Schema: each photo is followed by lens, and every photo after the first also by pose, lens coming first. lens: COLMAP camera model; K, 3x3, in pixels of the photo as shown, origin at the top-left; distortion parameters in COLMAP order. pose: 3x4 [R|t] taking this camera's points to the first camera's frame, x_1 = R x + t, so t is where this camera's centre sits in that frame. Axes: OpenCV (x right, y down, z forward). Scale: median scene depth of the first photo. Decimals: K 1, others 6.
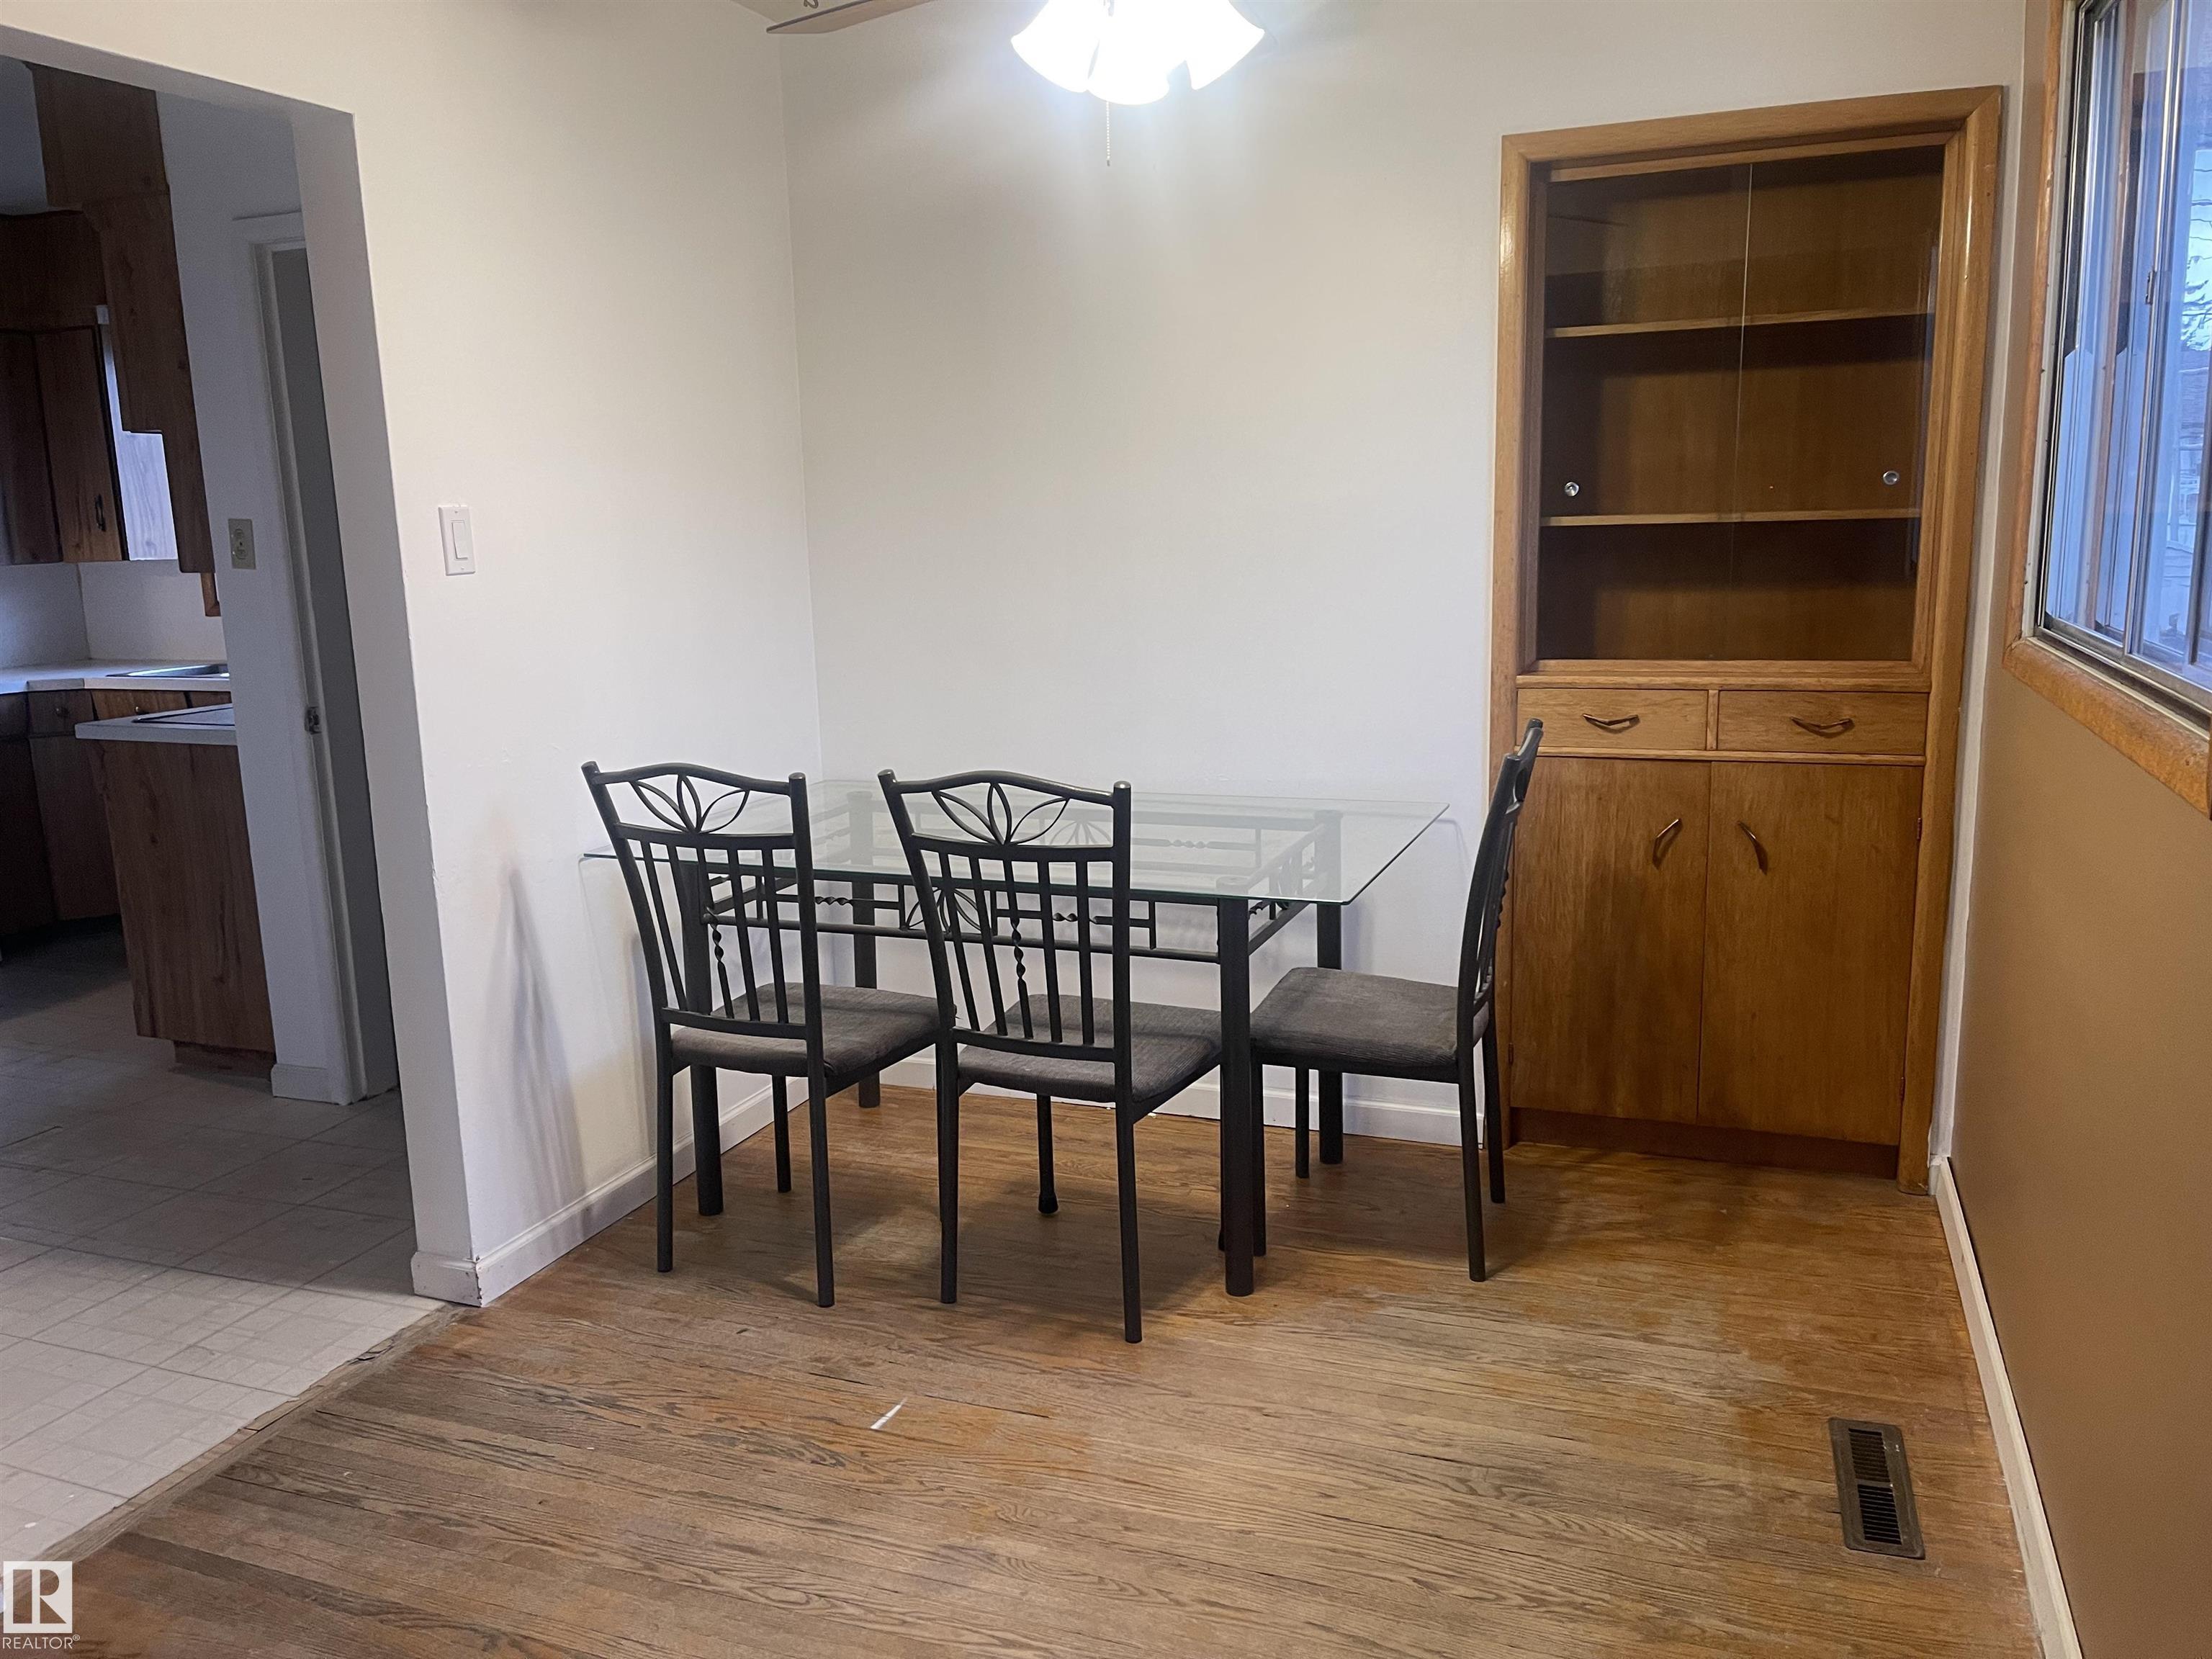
lens RADIAL K [[1680.9, 0, 1103.6], [0, 1680.9, 822.8], [0, 0, 1]] dist [0.013119, -0.023925]
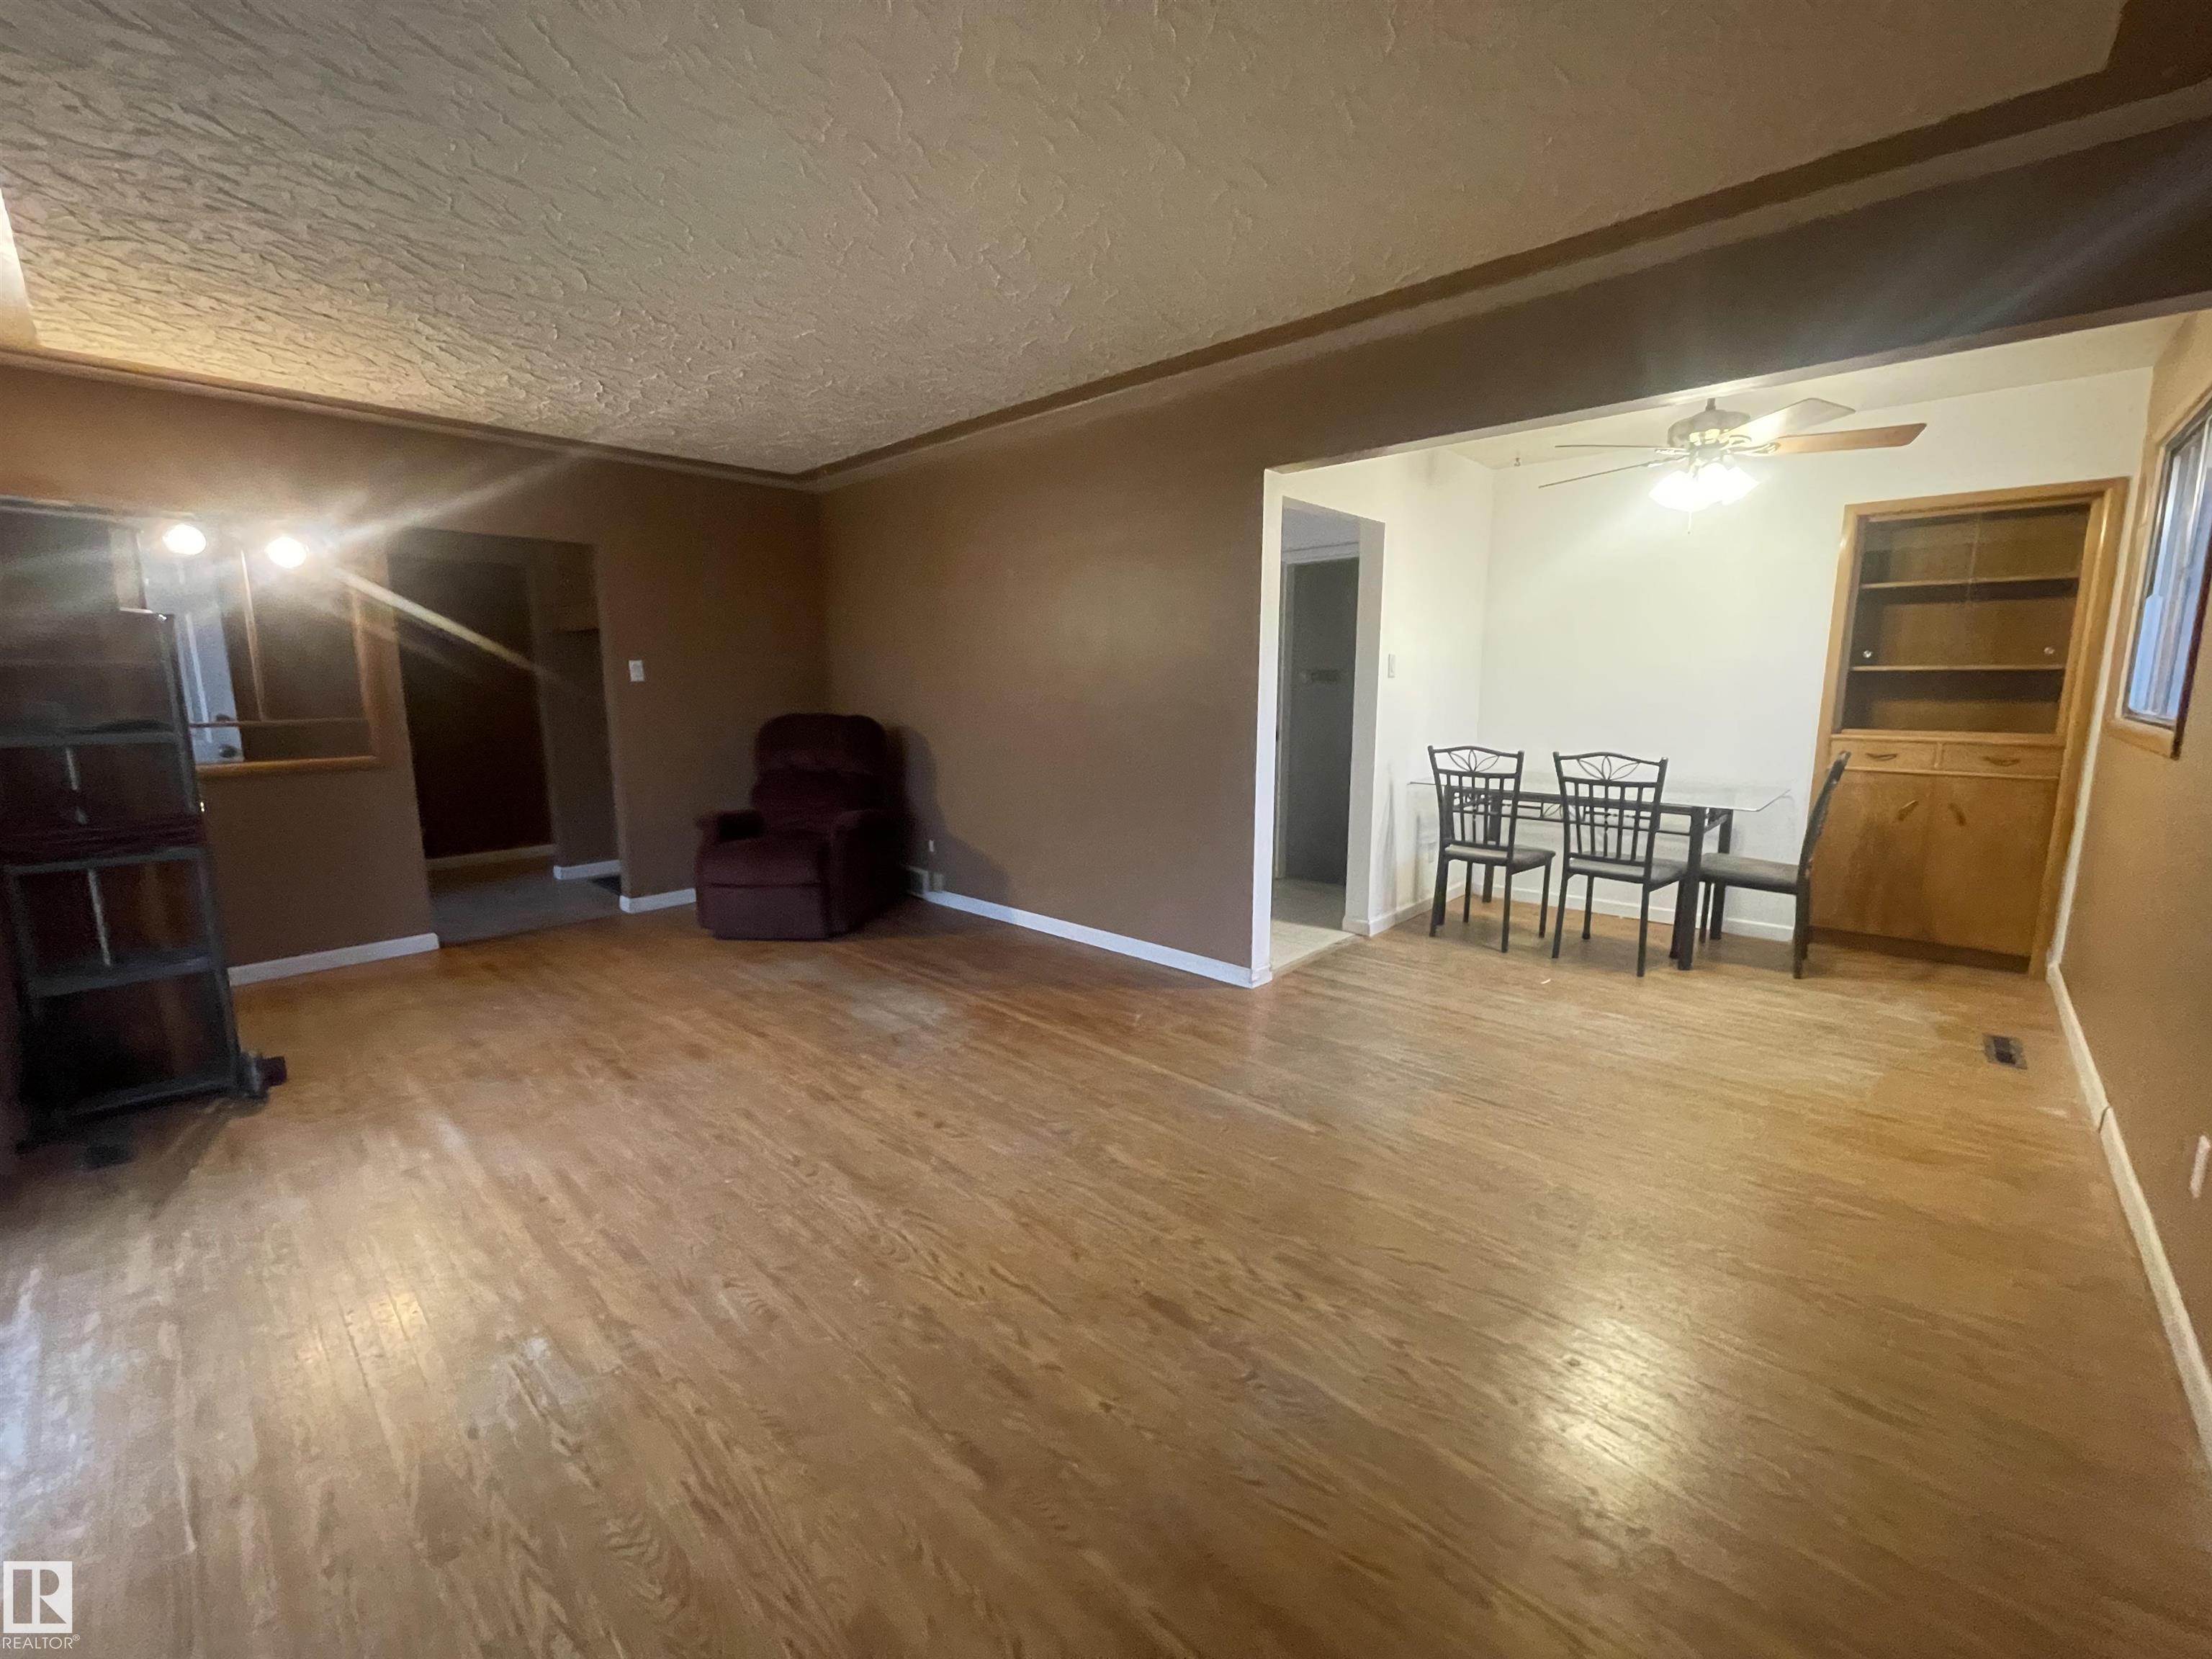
lens RADIAL K [[897.1, 0, 1110.3], [0, 897.1, 815.4], [0, 0, 1]] dist [-0.001846, -0.000152]
pose [[0.926569, 0.081369, -0.367217, -0.228135], [-0.088920, 0.996032, -0.003660, 0.125187], [0.365462, 0.036044, 0.930128, -0.538880]]
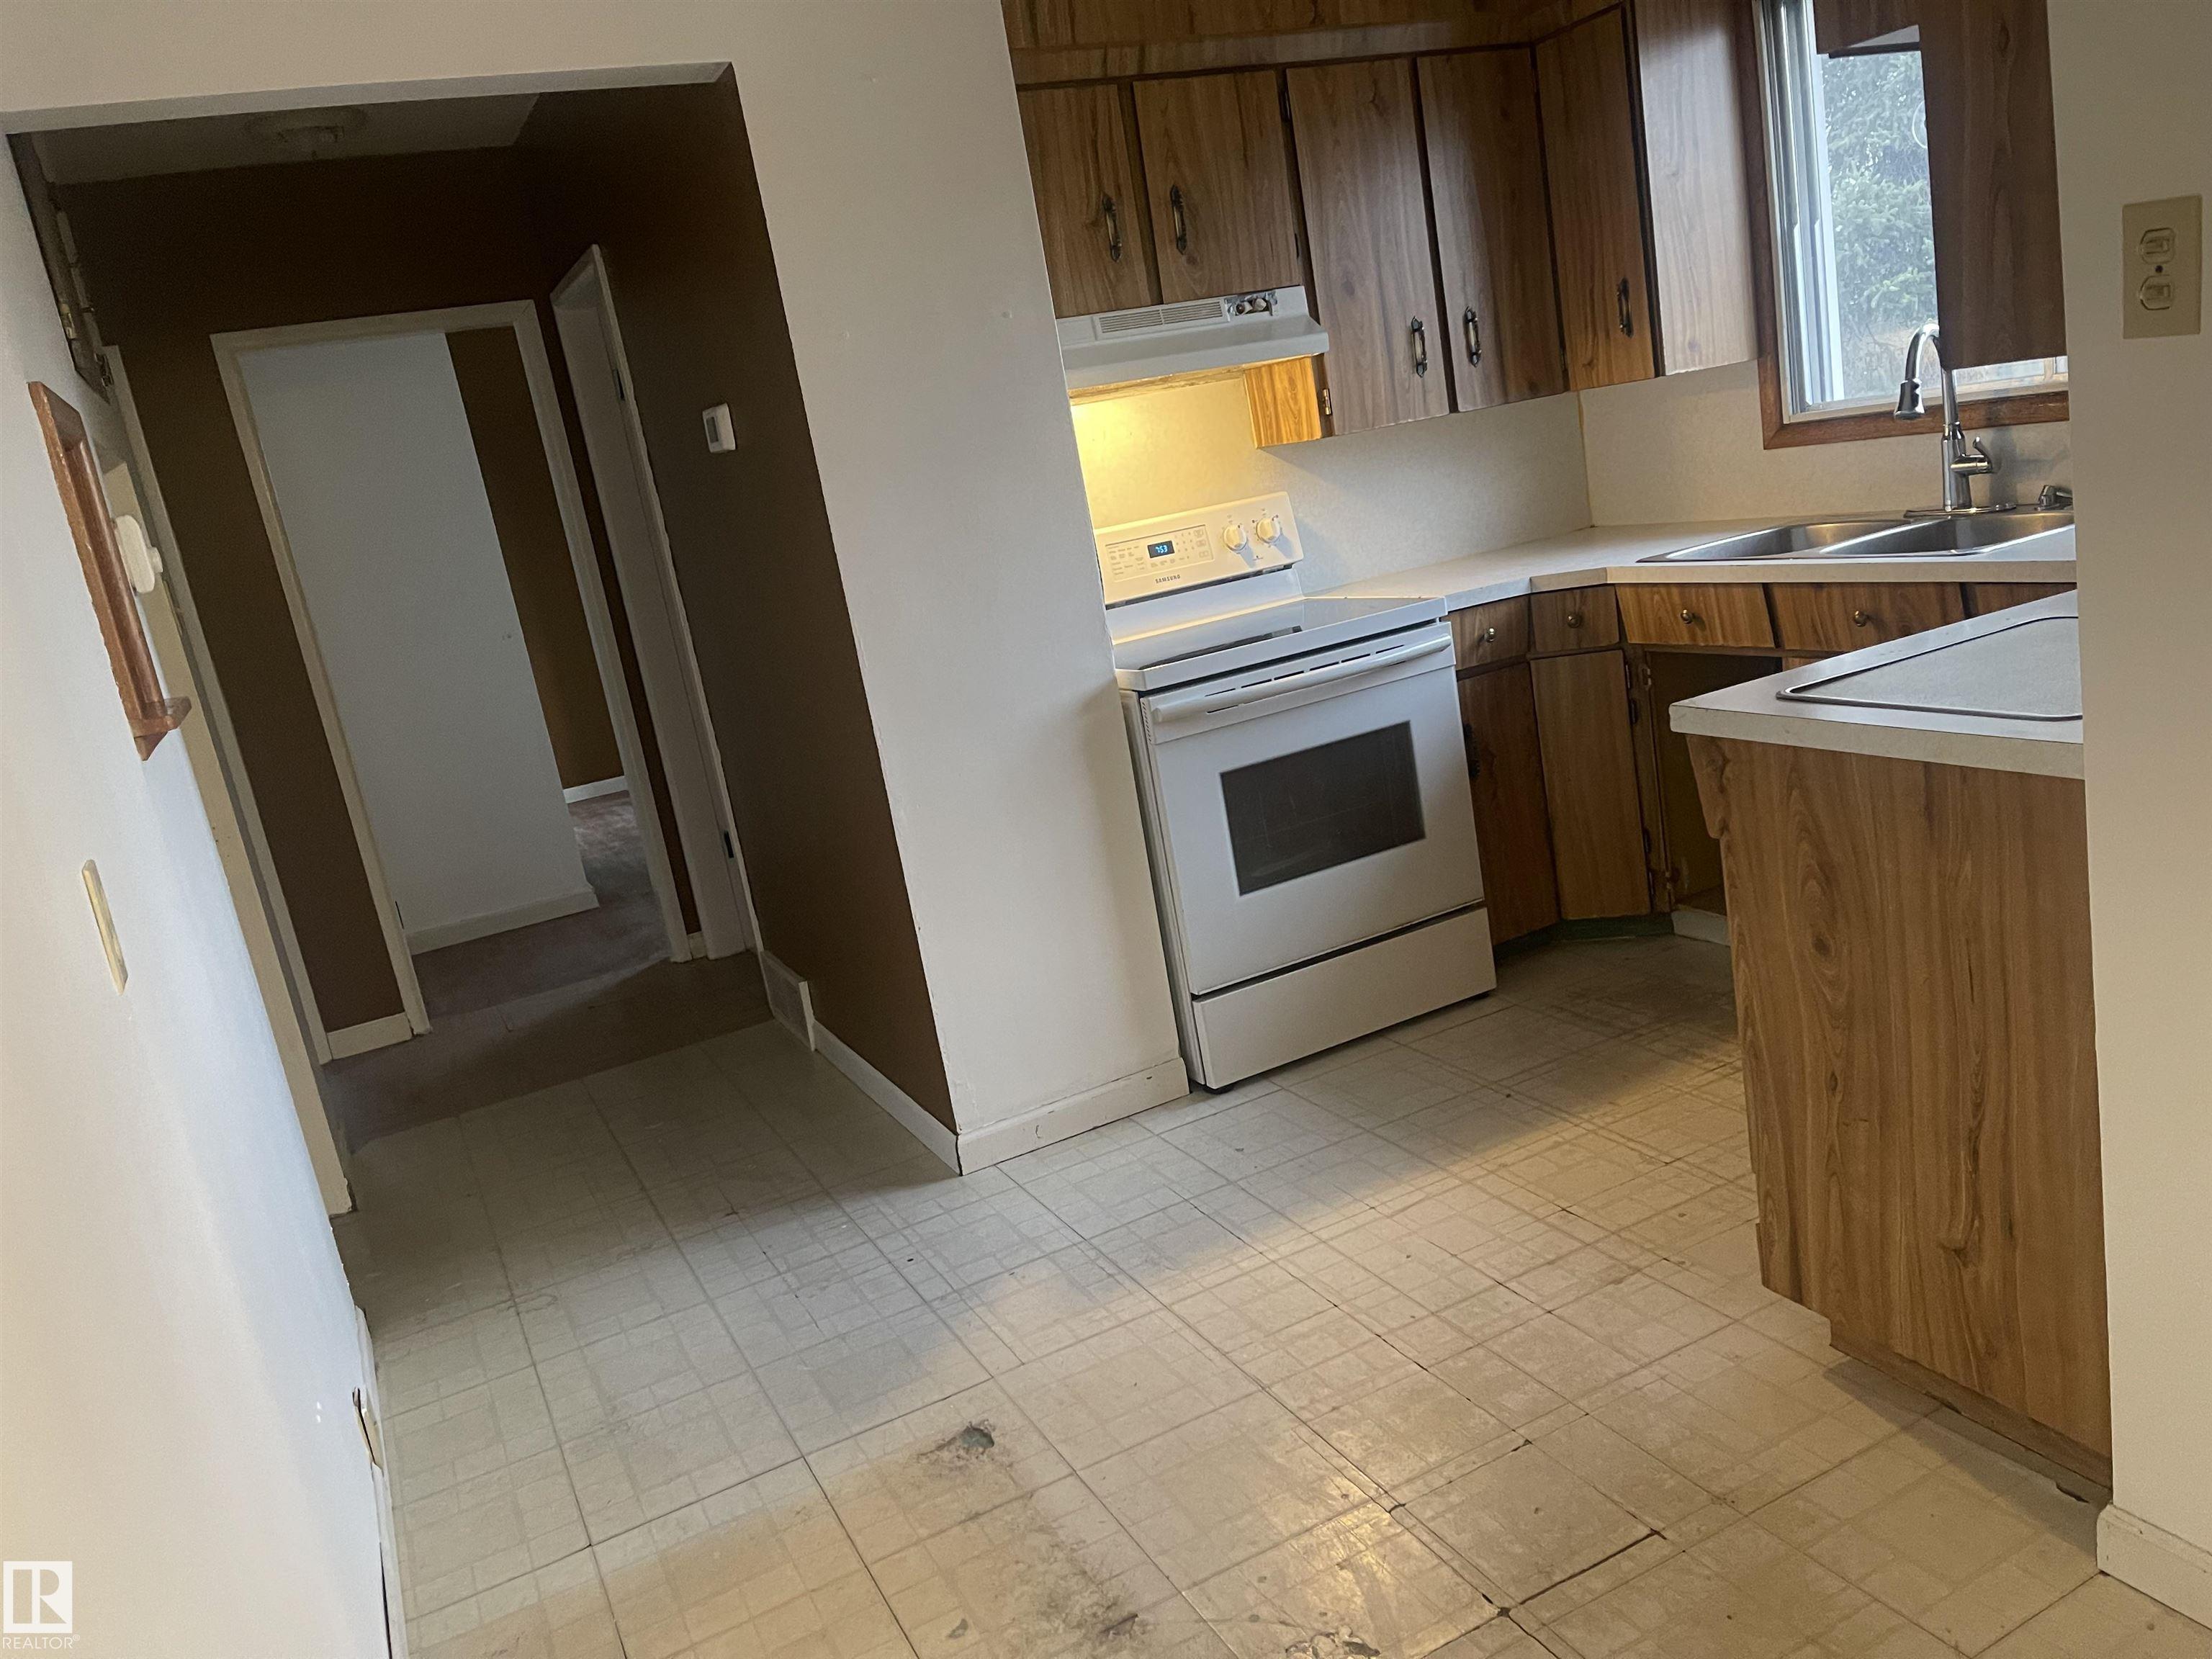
lens RADIAL K [[1680.9, 0, 1108.3], [0, 1680.9, 831.9], [0, 0, 1]] dist [0.013119, -0.023925]
pose [[0.719352, 0.060072, -0.692043, -0.373163], [0.024650, 0.993419, 0.111855, -0.080733], [0.694208, -0.097522, 0.713137, 0.506729]]
